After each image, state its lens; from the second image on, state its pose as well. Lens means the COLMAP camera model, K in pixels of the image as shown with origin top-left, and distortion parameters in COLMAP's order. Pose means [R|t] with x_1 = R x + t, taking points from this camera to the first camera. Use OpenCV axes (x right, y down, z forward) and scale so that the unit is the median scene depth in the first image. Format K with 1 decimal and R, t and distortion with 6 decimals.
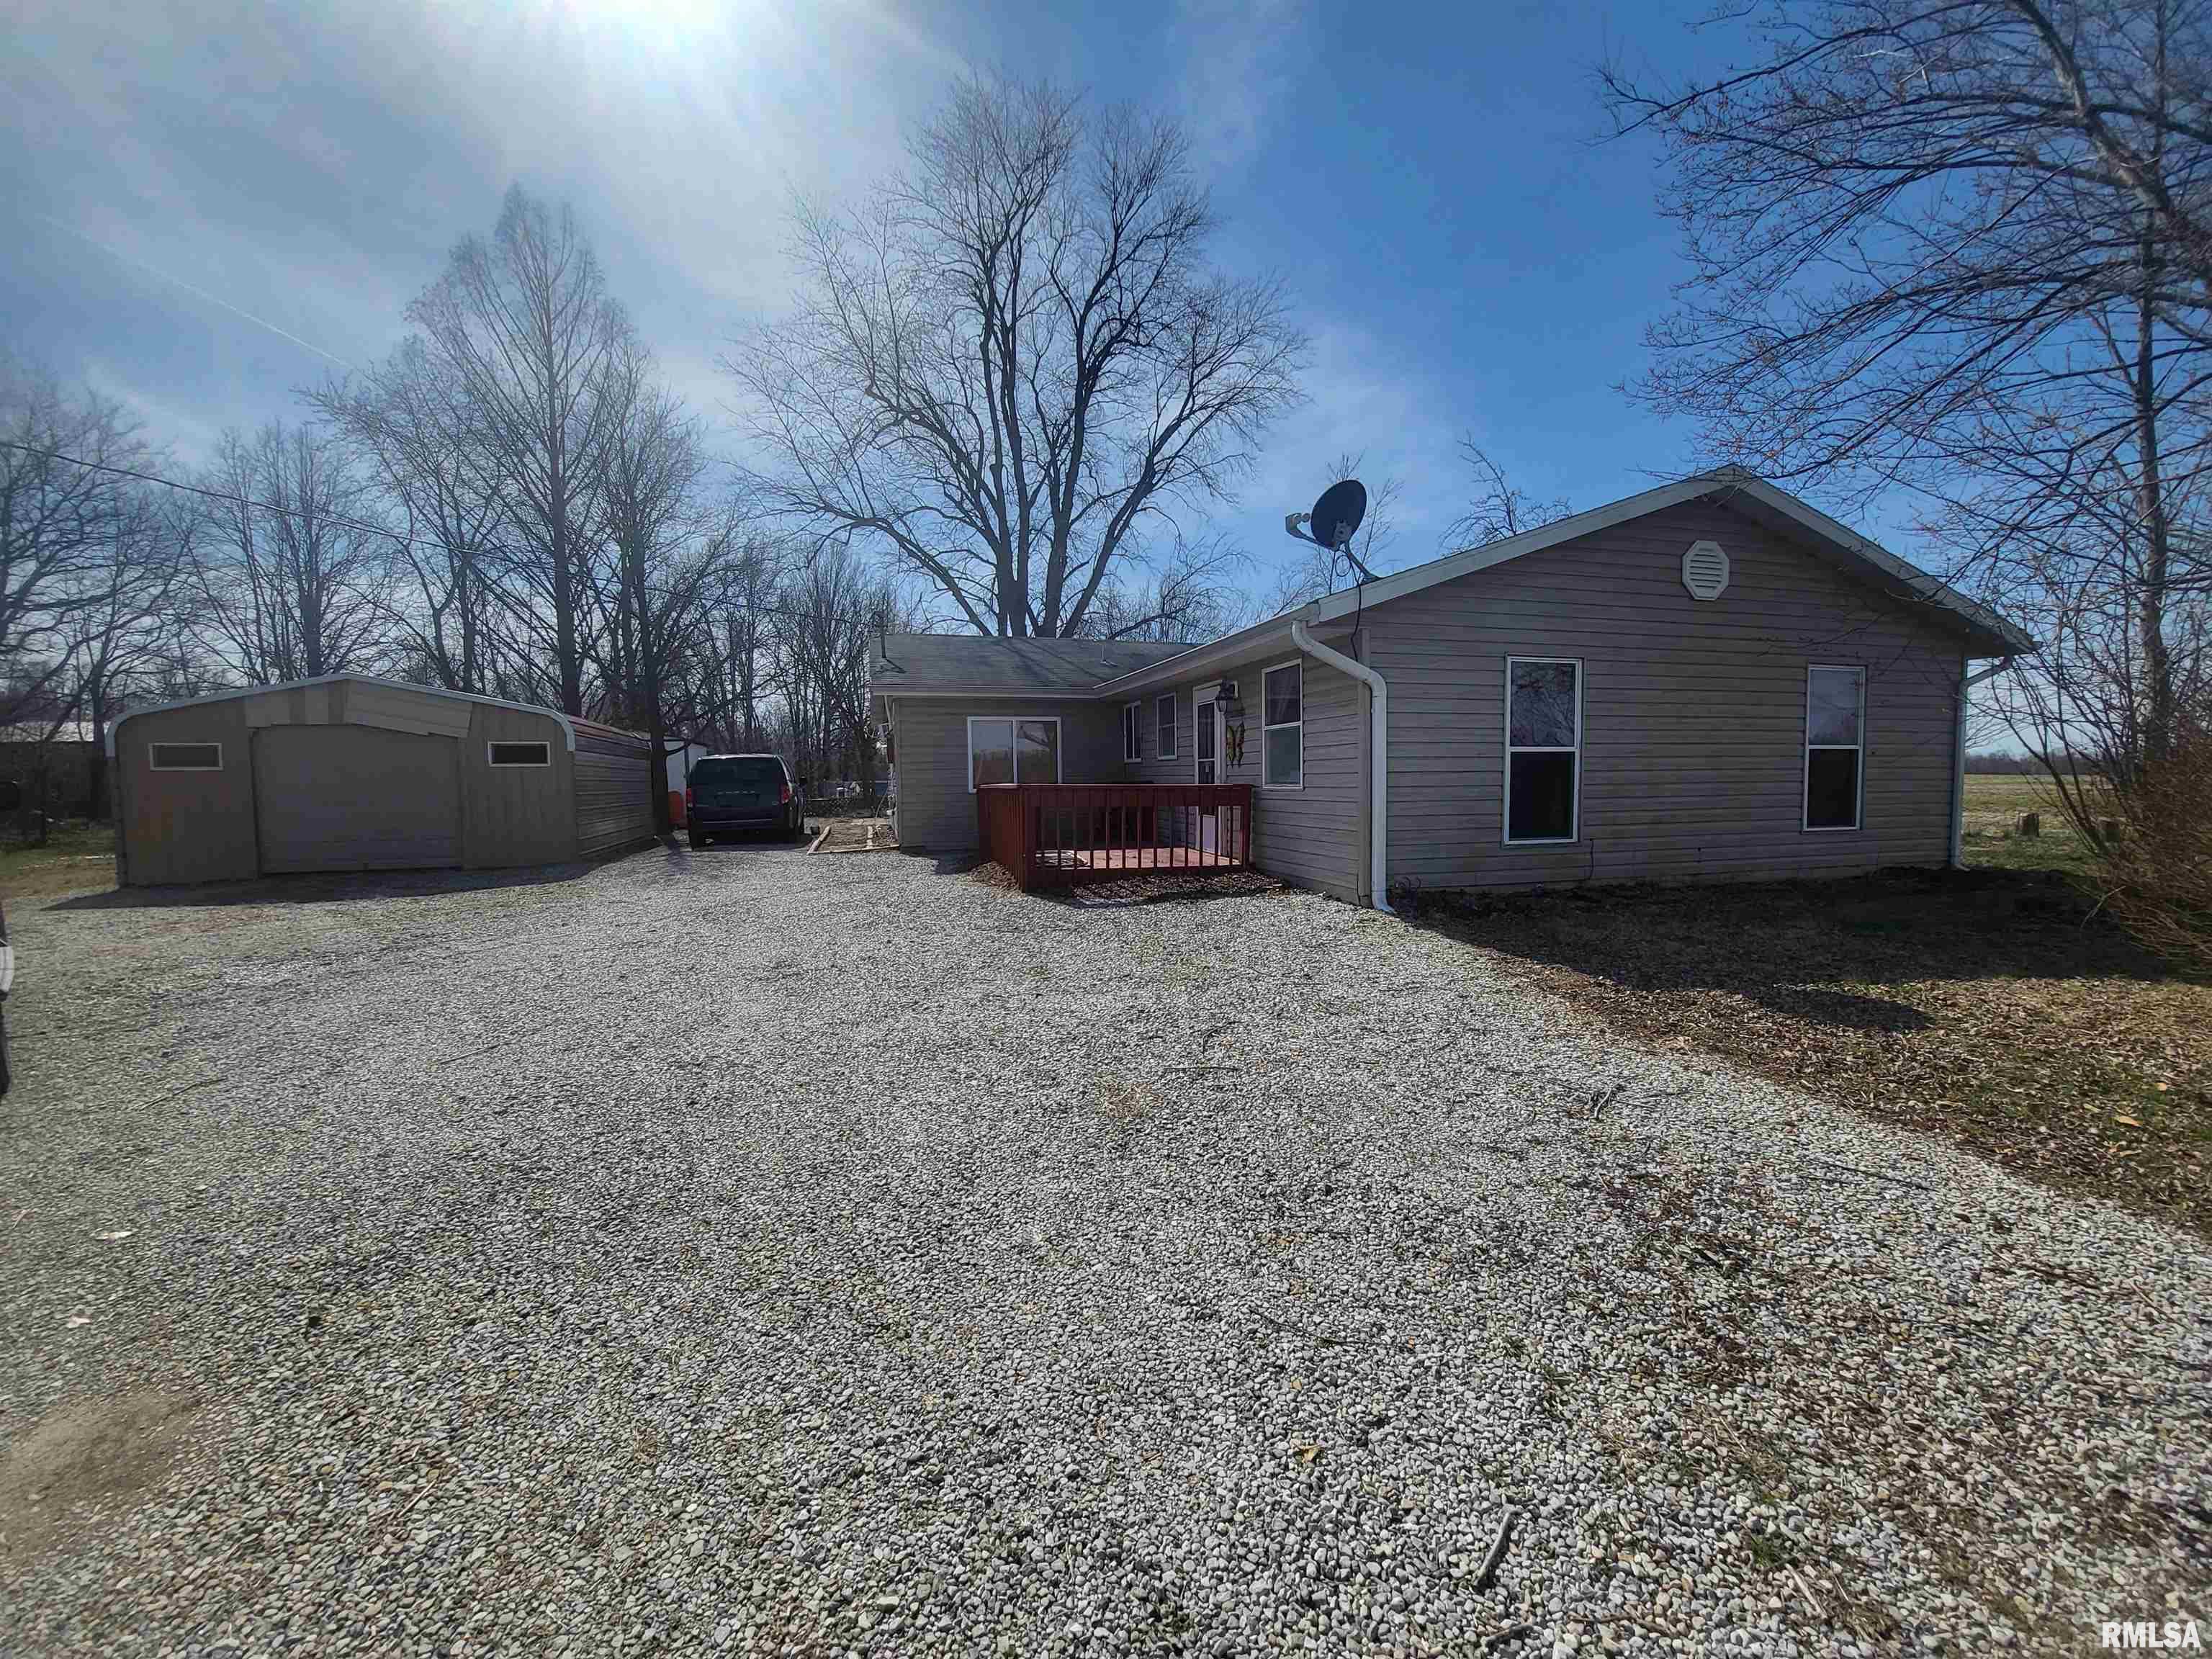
lens RADIAL K [[871.3, 0, 1092.8], [0, 871.3, 830.9], [0, 0, 1]] dist [-0.009449, -0.004672]
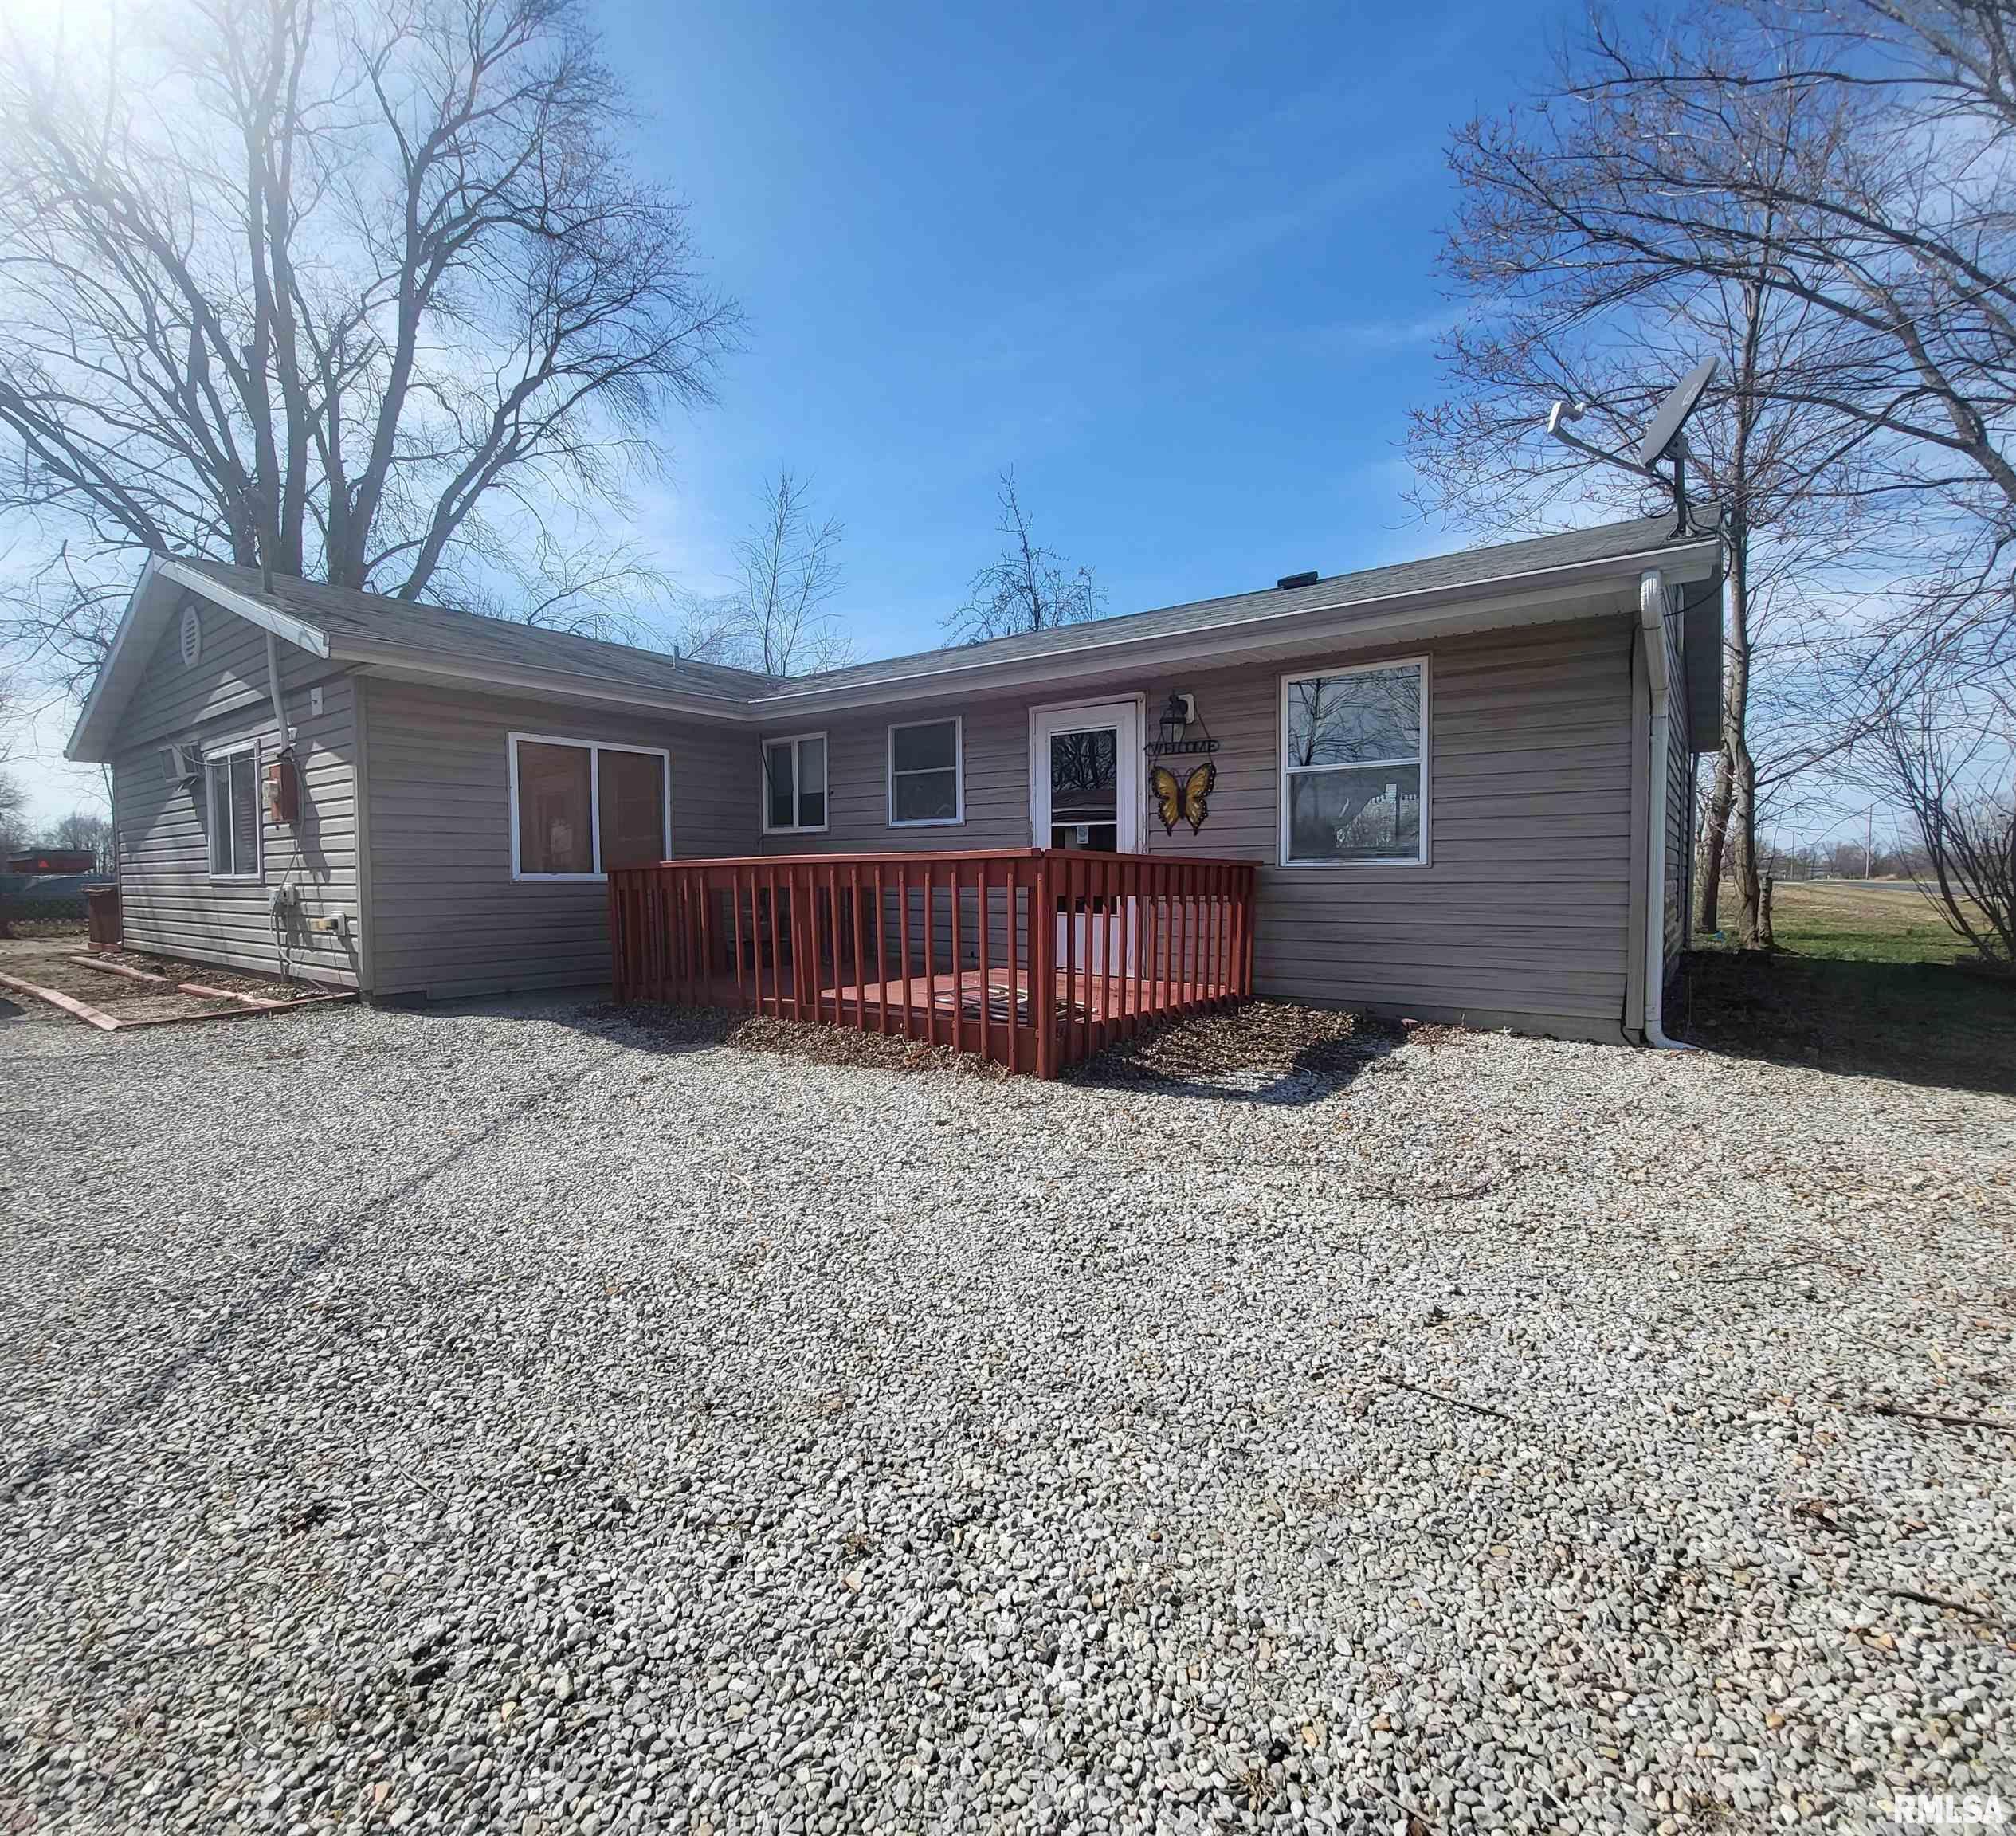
lens RADIAL K [[967.5, 0, 948.3], [0, 967.5, 924.0], [0, 0, 1]] dist [-0.010957, 0.000869]
pose [[0.799342, -0.022610, 0.600451, -0.132875], [0.032125, 0.999471, -0.005132, -0.003625], [-0.600017, 0.023392, 0.799645, 0.189796]]
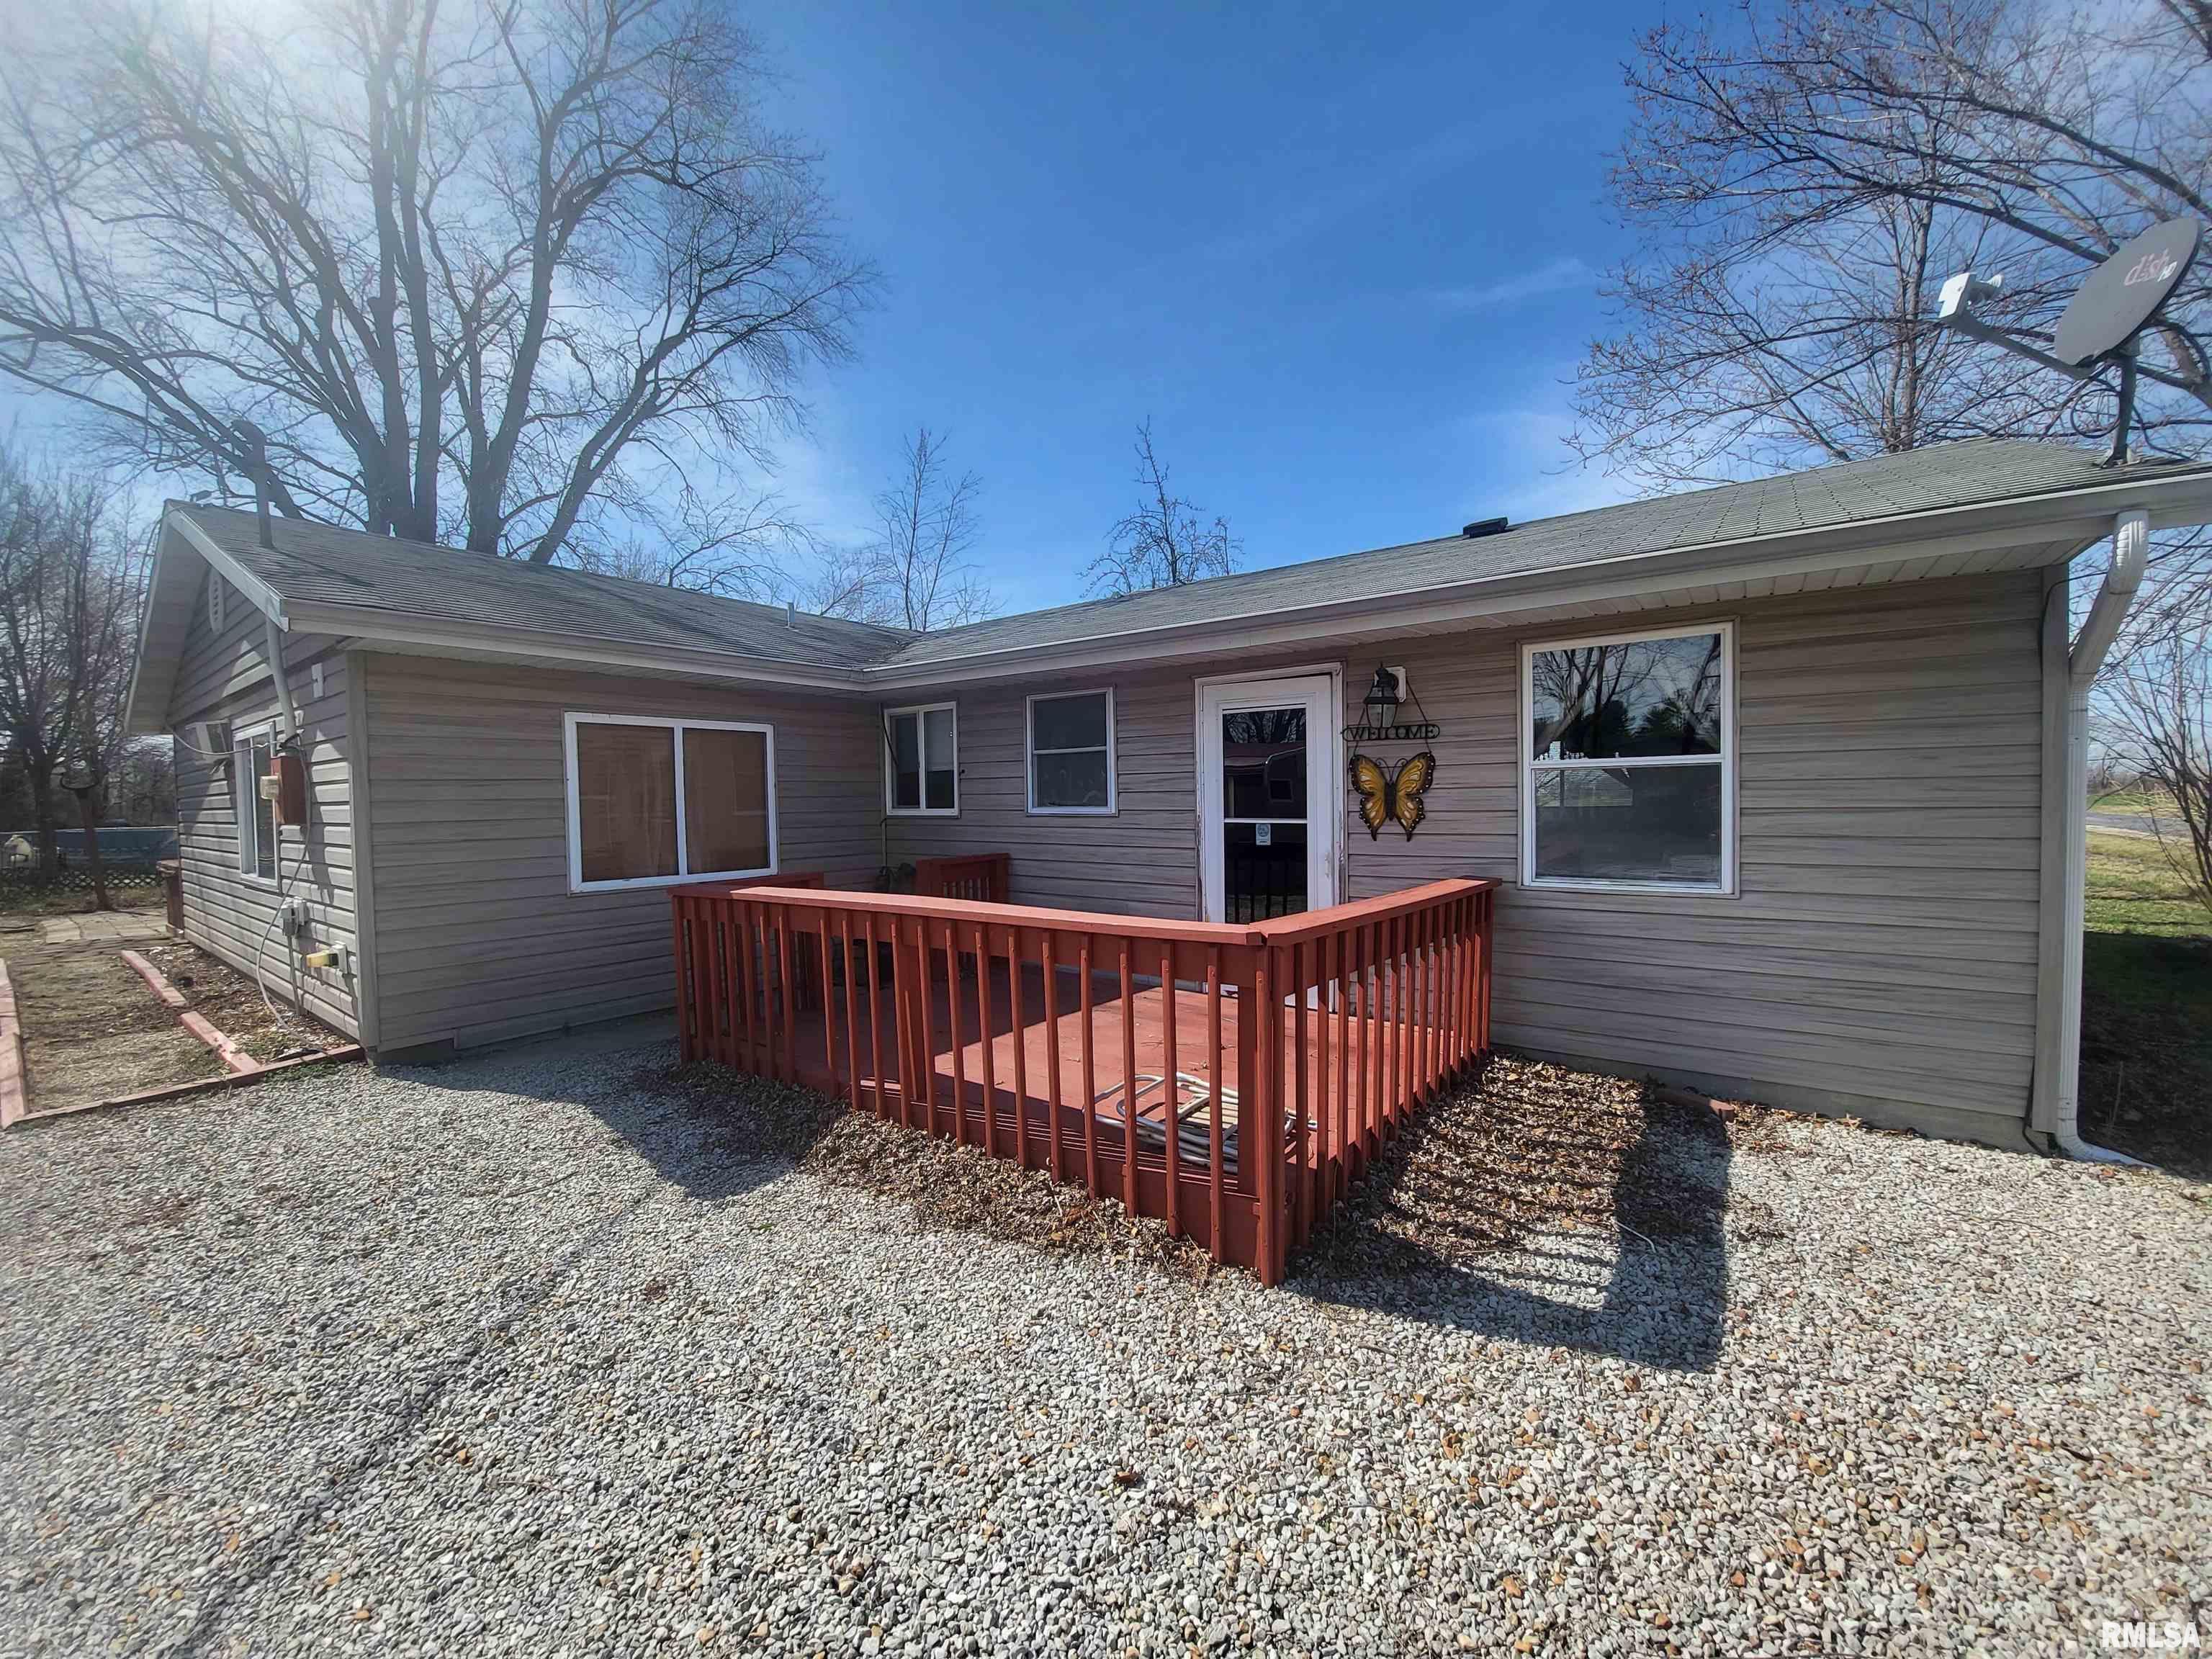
lens RADIAL K [[871.3, 0, 1106.6], [0, 871.3, 838.1], [0, 0, 1]] dist [-0.009449, -0.004672]
pose [[0.783427, -0.028905, 0.620811, -0.095314], [0.044144, 0.998983, -0.009195, -0.026149], [-0.619914, 0.034609, 0.783906, 0.244436]]
